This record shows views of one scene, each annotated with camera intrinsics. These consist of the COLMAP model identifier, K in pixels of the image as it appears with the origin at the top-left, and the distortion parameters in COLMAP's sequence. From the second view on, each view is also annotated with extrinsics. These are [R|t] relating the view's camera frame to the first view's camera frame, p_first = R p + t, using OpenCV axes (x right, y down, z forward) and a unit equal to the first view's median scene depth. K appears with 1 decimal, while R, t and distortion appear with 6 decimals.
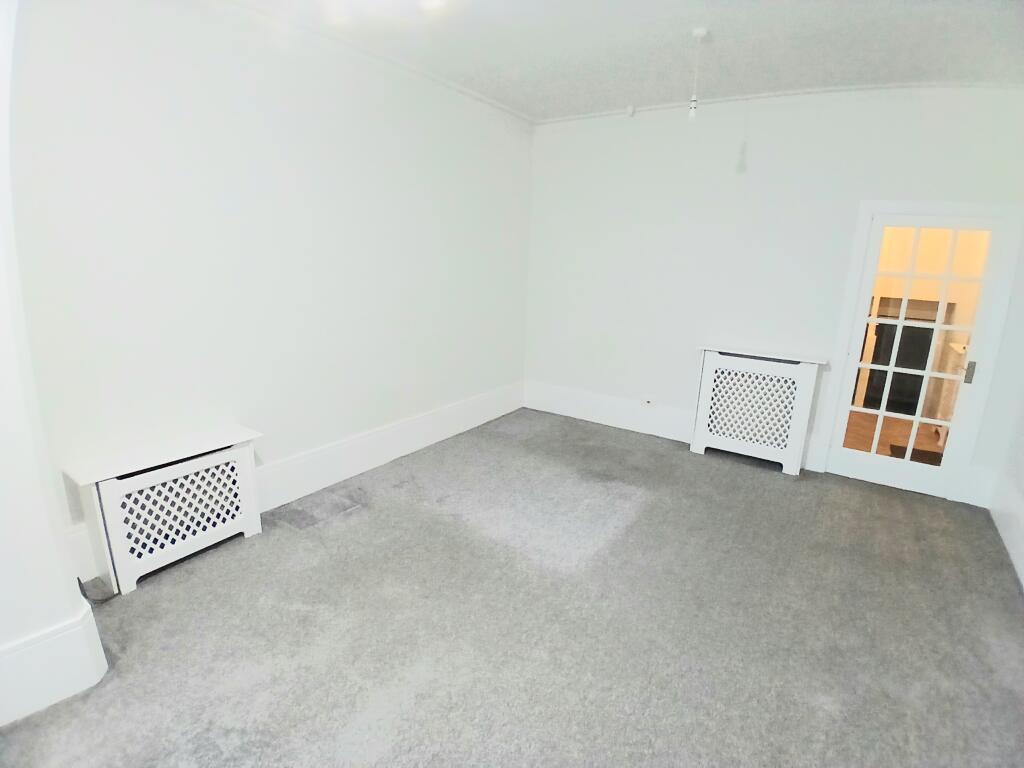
lens RADIAL K [[503.6, 0, 523.3], [0, 503.6, 383.9], [0, 0, 1]] dist [0.000731, -0.040062]
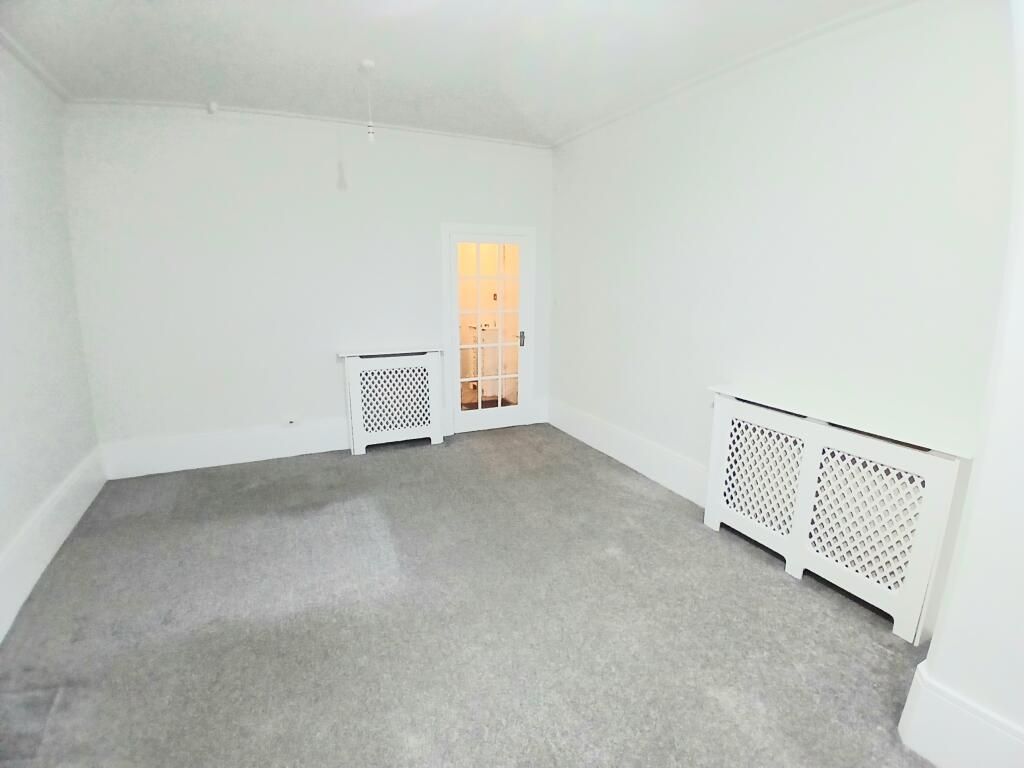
lens RADIAL K [[503.6, 0, 523.3], [0, 503.6, 383.9], [0, 0, 1]] dist [0.000731, -0.040062]
pose [[0.514142, -0.209421, 0.831746, -0.378443], [0.219577, 0.969556, 0.108388, -0.051671], [-0.829122, 0.126905, 0.544474, 0.151240]]
